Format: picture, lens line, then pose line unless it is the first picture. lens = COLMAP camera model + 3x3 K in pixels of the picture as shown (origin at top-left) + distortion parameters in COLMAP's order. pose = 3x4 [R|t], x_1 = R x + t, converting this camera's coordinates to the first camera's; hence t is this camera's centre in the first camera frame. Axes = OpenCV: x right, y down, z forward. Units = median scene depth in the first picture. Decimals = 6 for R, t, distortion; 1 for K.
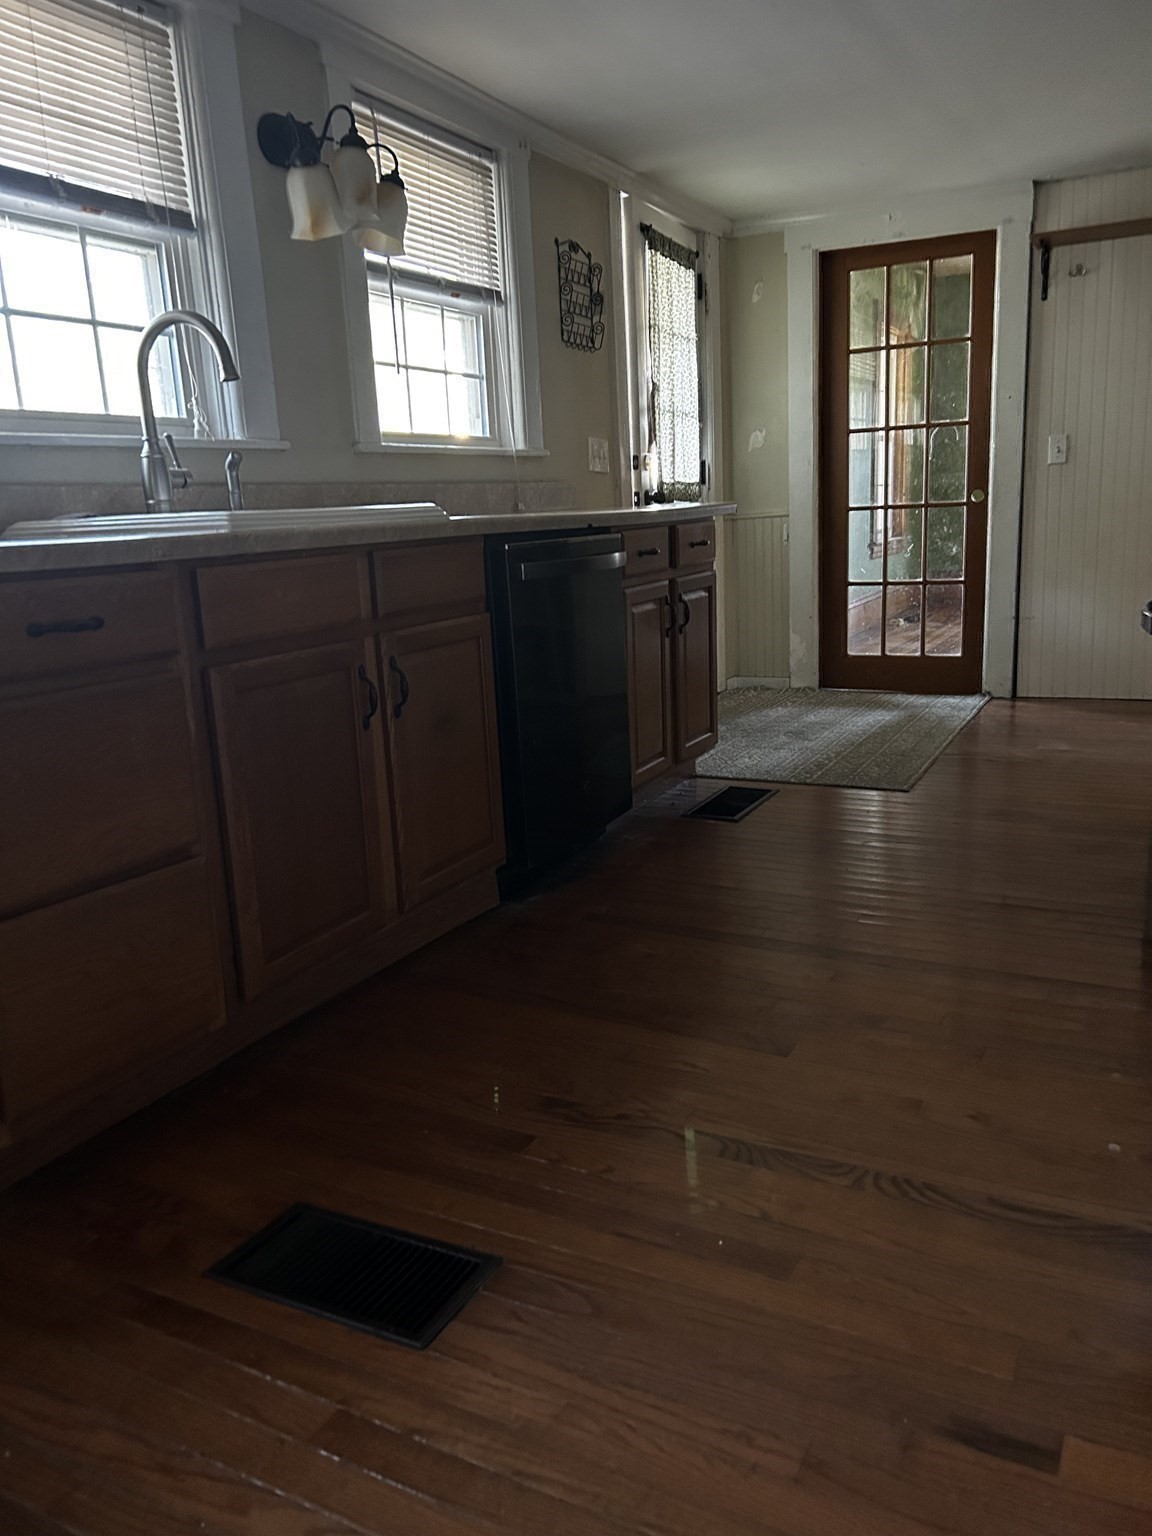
lens RADIAL K [[1159.8, 0, 564.6], [0, 1159.8, 775.9], [0, 0, 1]] dist [0.049472, -0.059362]
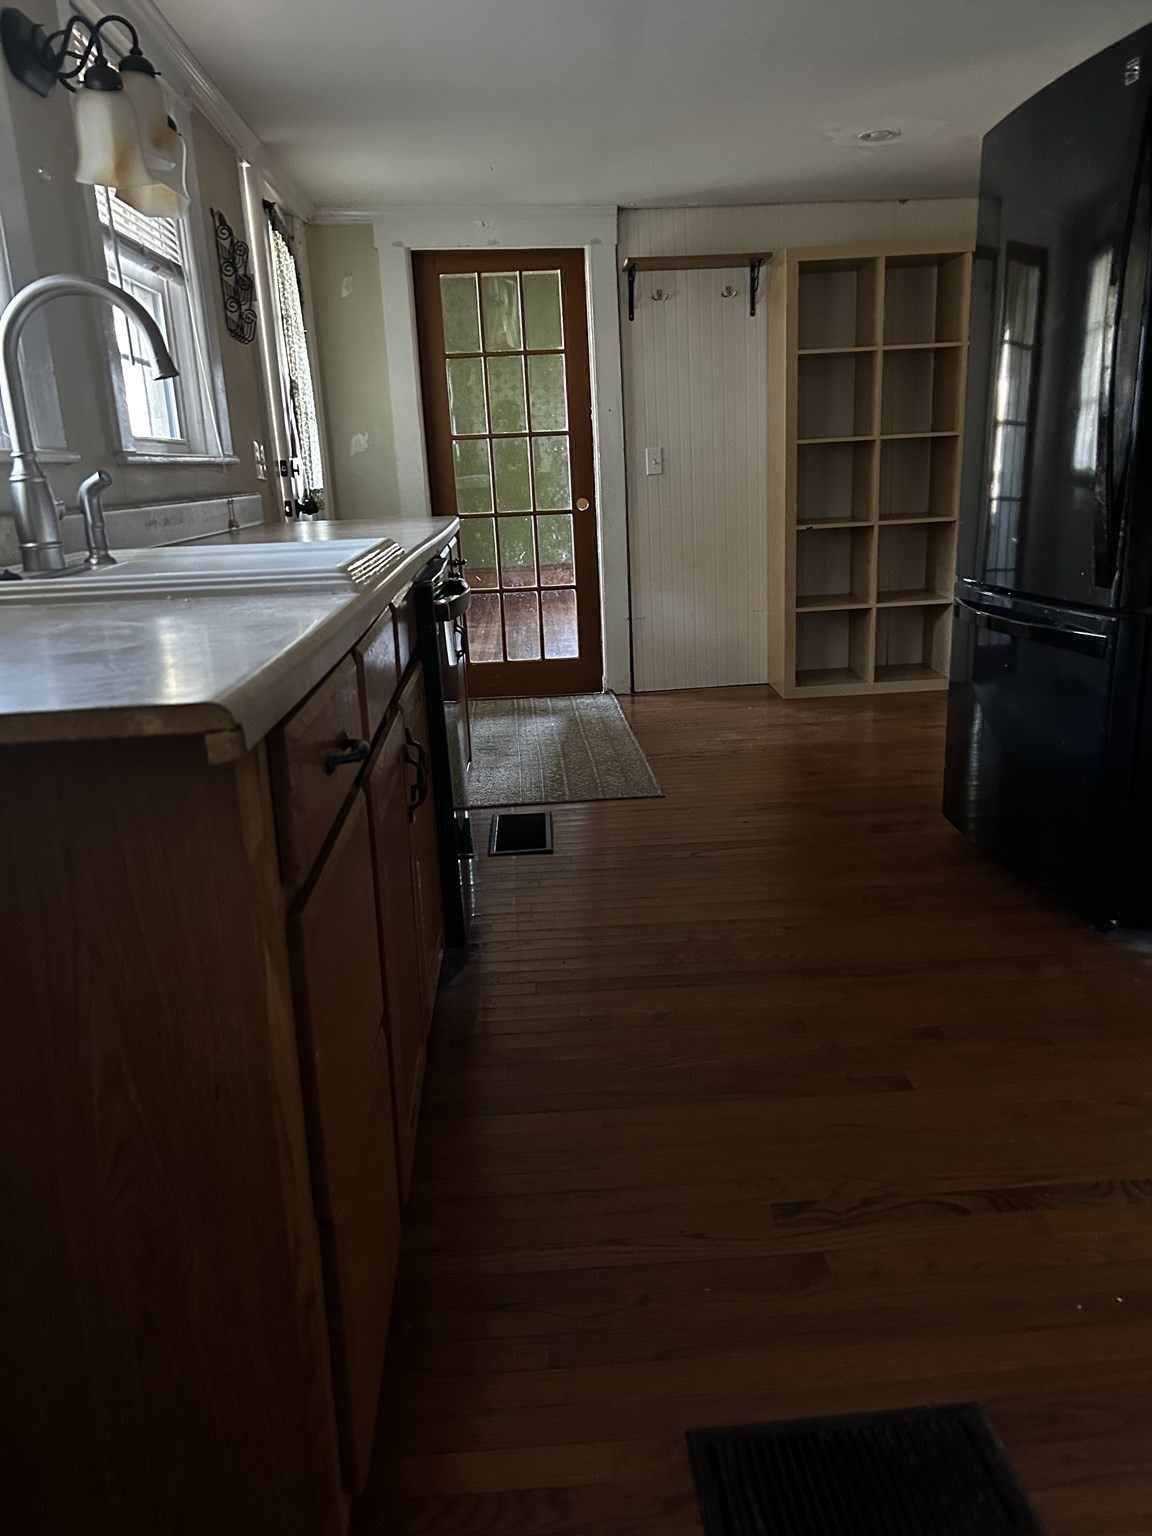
lens RADIAL K [[1159.8, 0, 579.9], [0, 1159.8, 783.5], [0, 0, 1]] dist [0.049472, -0.059362]
pose [[0.855620, -0.126561, 0.501894, -0.220080], [0.119919, 0.991734, 0.045646, -0.042246], [-0.503522, 0.021131, 0.863724, 0.114237]]
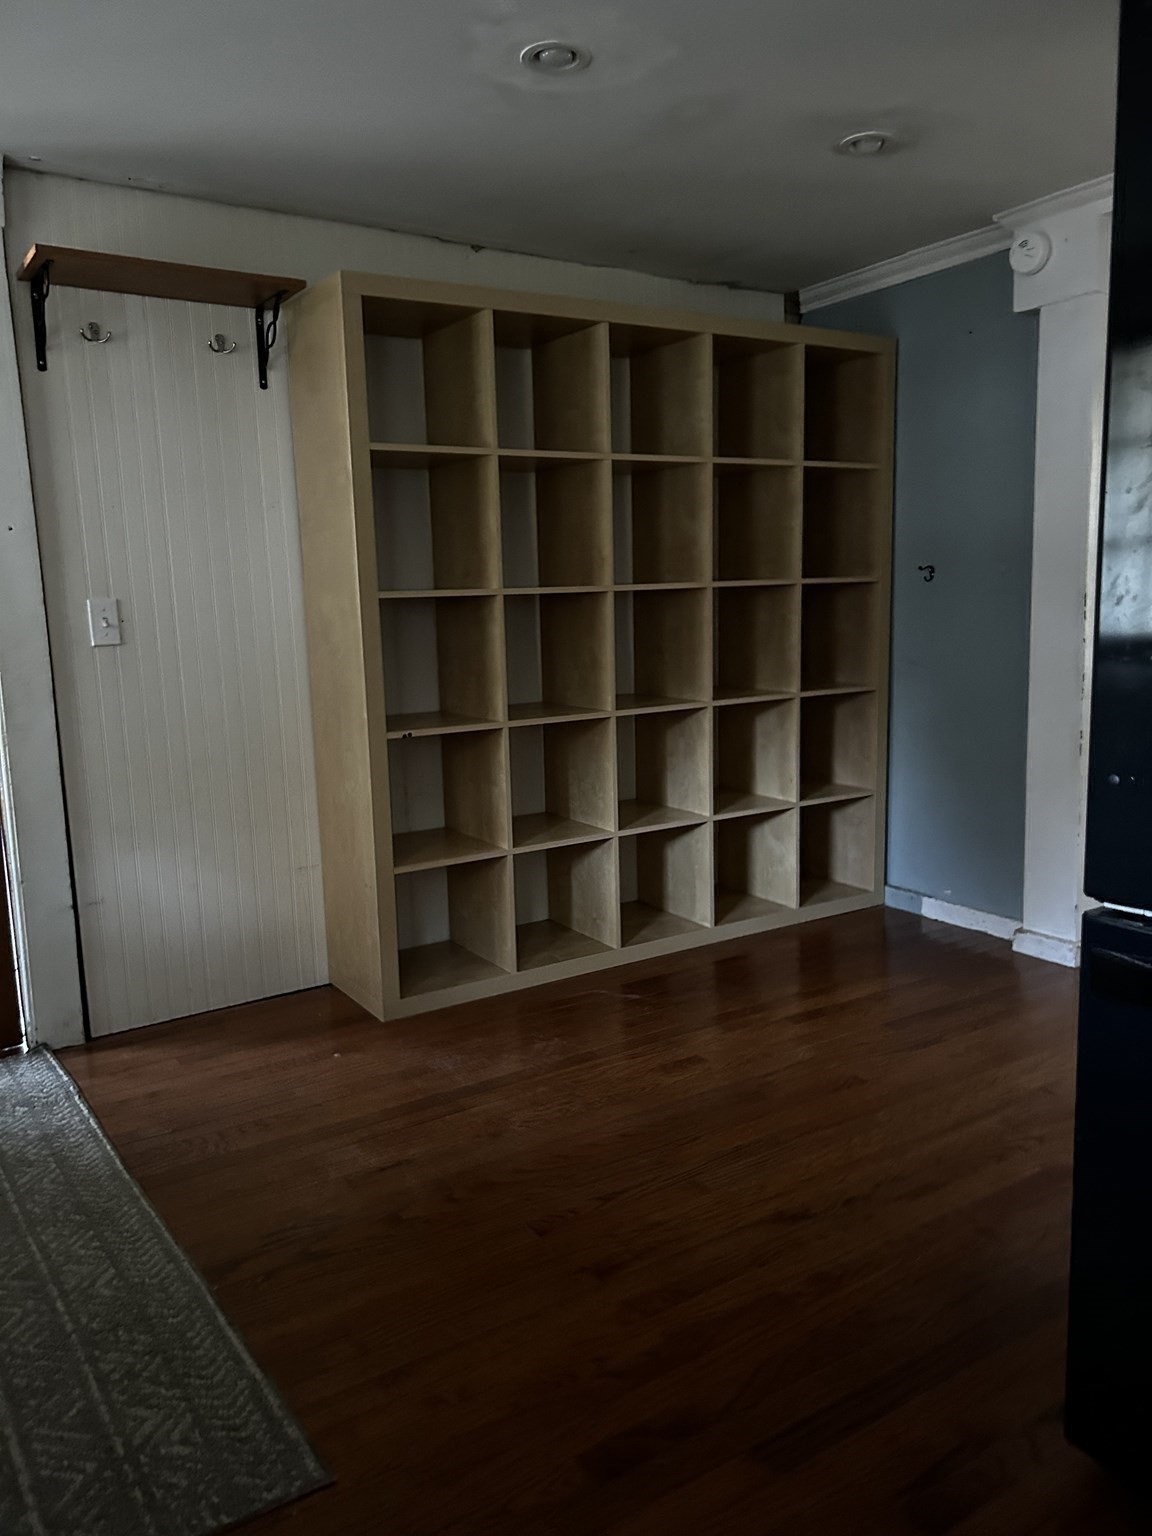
lens RADIAL K [[1159.8, 0, 581.5], [0, 1159.8, 776.1], [0, 0, 1]] dist [0.049472, -0.059362]
pose [[0.470048, -0.097395, 0.877251, 0.008283], [0.207444, 0.978244, -0.002546, -0.155009], [-0.857917, 0.183177, 0.480025, 0.535366]]
